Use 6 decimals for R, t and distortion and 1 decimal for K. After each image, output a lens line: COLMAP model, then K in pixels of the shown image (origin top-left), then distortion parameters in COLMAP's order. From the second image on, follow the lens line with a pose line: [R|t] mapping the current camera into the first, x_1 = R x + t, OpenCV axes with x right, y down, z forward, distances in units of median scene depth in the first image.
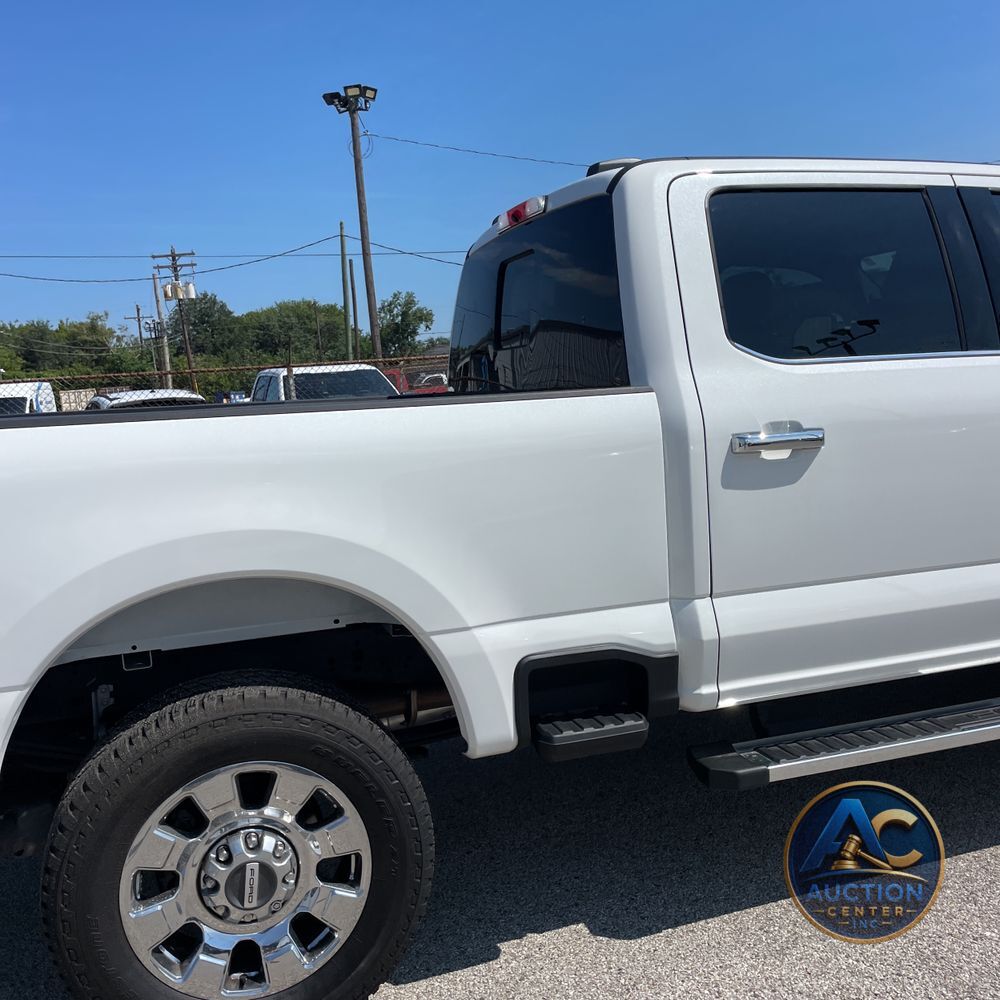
lens RADIAL K [[1039.3, 0, 500.0], [0, 1039.3, 500.0], [0, 0, 1]] dist [0.116078, -0.206565]
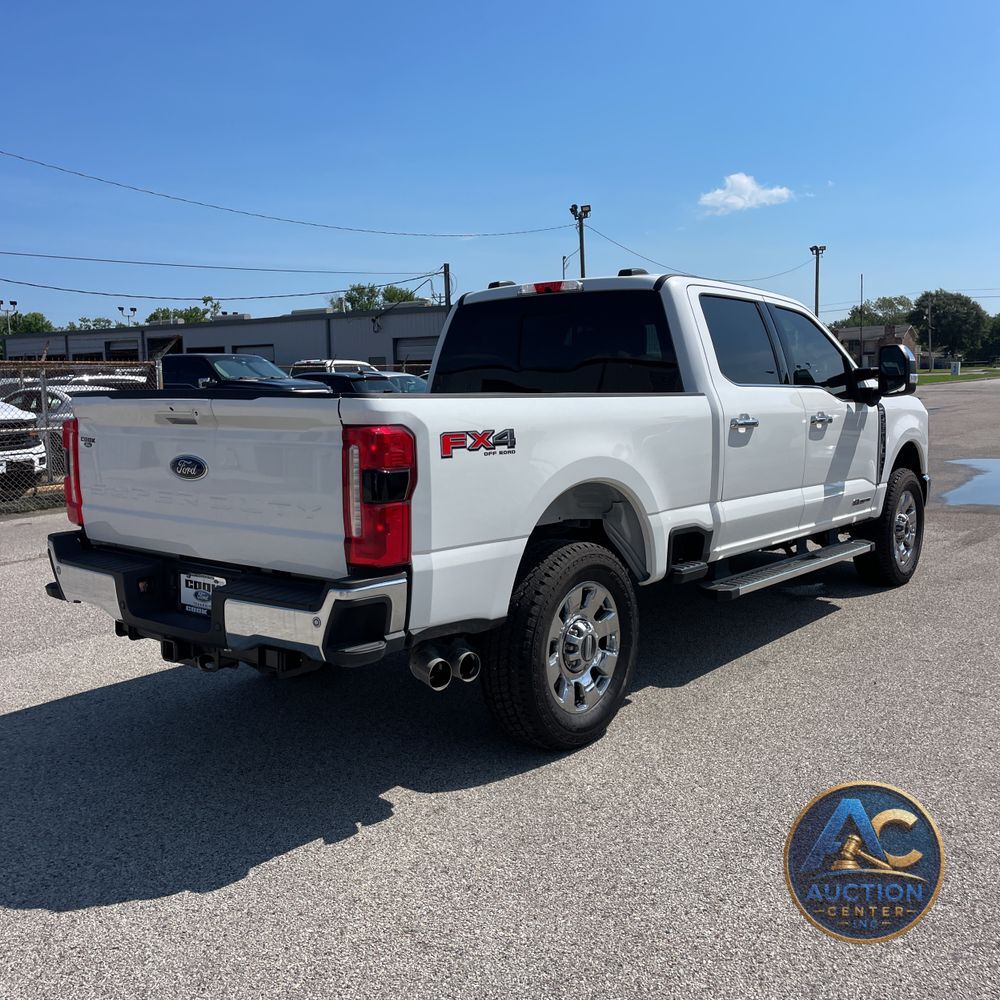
lens RADIAL K [[1021.7, 0, 500.0], [0, 1021.7, 500.0], [0, 0, 1]] dist [0.056649, -0.044433]
pose [[0.846509, -0.007107, 0.532327, -1.064739], [0.019321, 0.999662, -0.017377, 0.105000], [-0.532024, 0.024995, 0.846360, -0.371931]]
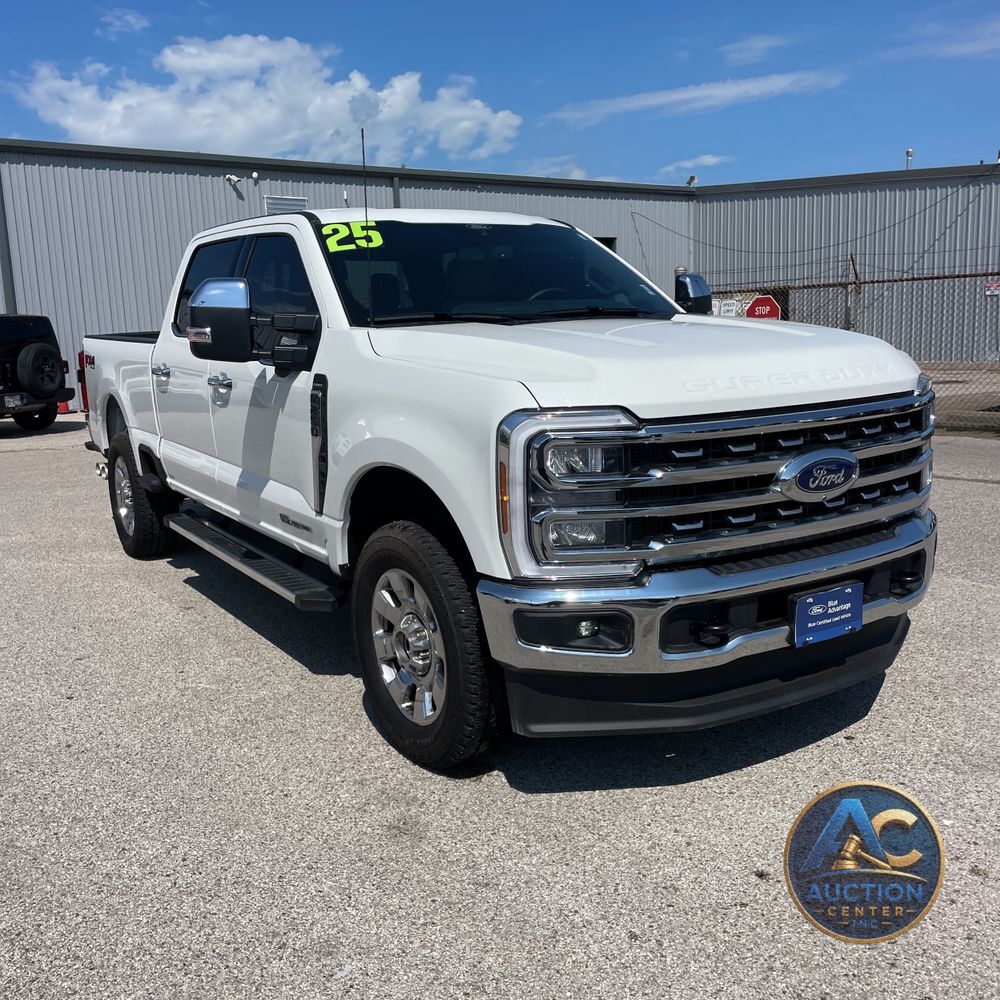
lens RADIAL K [[1002.1, 0, 492.4], [0, 1002.1, 505.0], [0, 0, 1]] dist [0.082097, -0.105194]
pose [[0.250031, 0.236283, -0.938965, 2.225352], [-0.093166, 0.971138, 0.219571, -0.281813], [0.963745, 0.032580, 0.264828, 1.013425]]
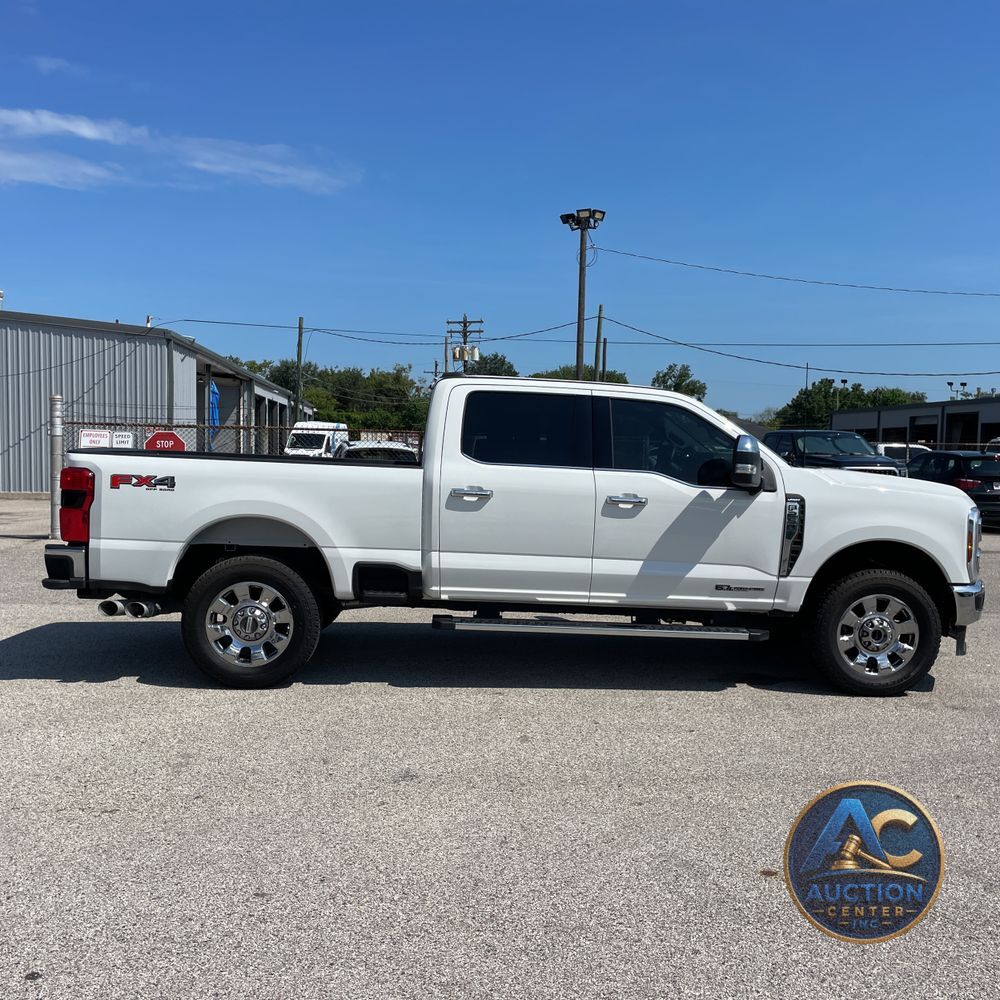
lens RADIAL K [[1056.5, 0, 516.3], [0, 1056.5, 503.6], [0, 0, 1]] dist [0.114355, -0.236138]
pose [[0.961099, 0.107923, -0.254245, 0.925273], [-0.122558, 0.991556, -0.042394, 0.057134], [0.247523, 0.071904, 0.966210, -1.306148]]
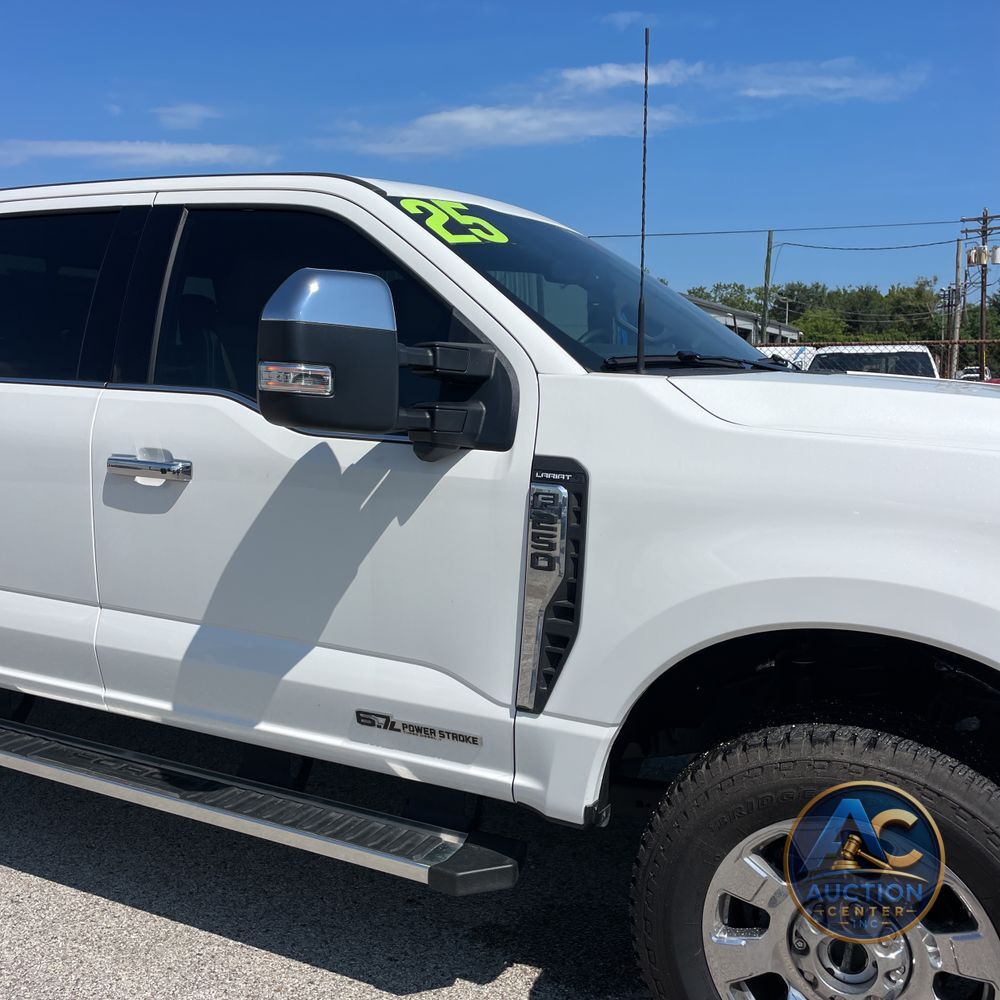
lens RADIAL K [[1039.3, 0, 500.0], [0, 1039.3, 500.0], [0, 0, 1]] dist [0.116078, -0.206565]
pose [[0.699549, 0.157779, -0.696949, 1.398421], [-0.134165, 0.986975, 0.088770, -0.169517], [0.701877, 0.031407, 0.711605, 0.592172]]
